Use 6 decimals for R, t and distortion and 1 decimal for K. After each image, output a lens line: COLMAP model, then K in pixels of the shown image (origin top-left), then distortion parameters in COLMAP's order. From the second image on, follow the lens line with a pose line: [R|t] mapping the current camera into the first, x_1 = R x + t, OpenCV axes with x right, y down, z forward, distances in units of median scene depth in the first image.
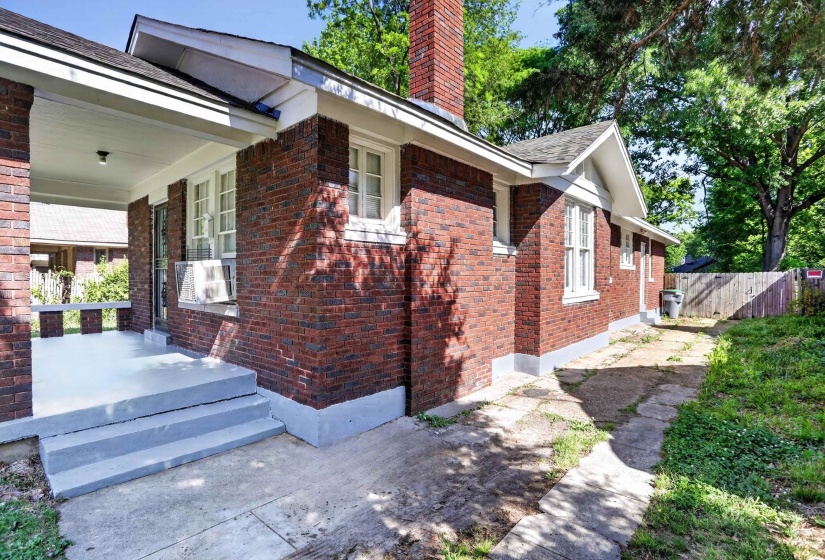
lens RADIAL K [[399.8, 0, 415.4], [0, 399.8, 282.0], [0, 0, 1]] dist [-0.066028, 0.020205]
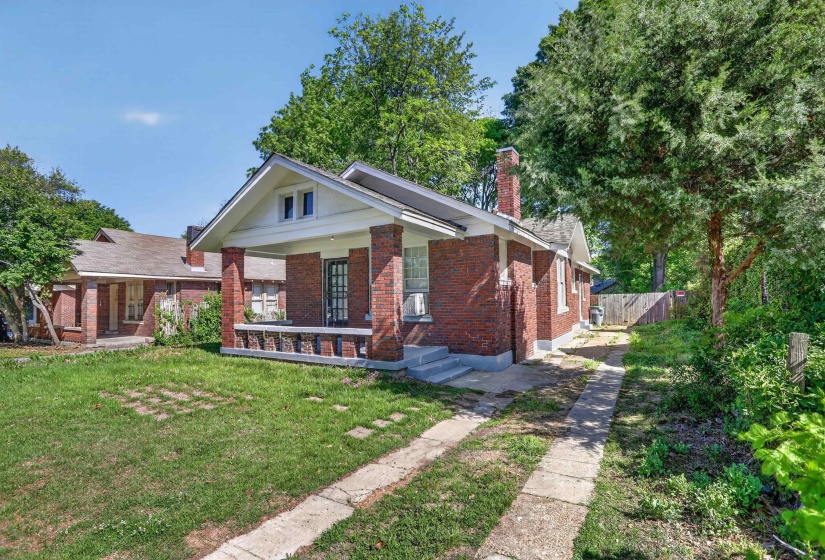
lens RADIAL K [[399.8, 0, 420.2], [0, 399.8, 278.7], [0, 0, 1]] dist [-0.066028, 0.020205]
pose [[0.979357, -0.007821, 0.201988, -0.493261], [0.021712, 0.997540, -0.066649, 0.002850], [-0.200970, 0.069659, 0.977118, -0.539470]]
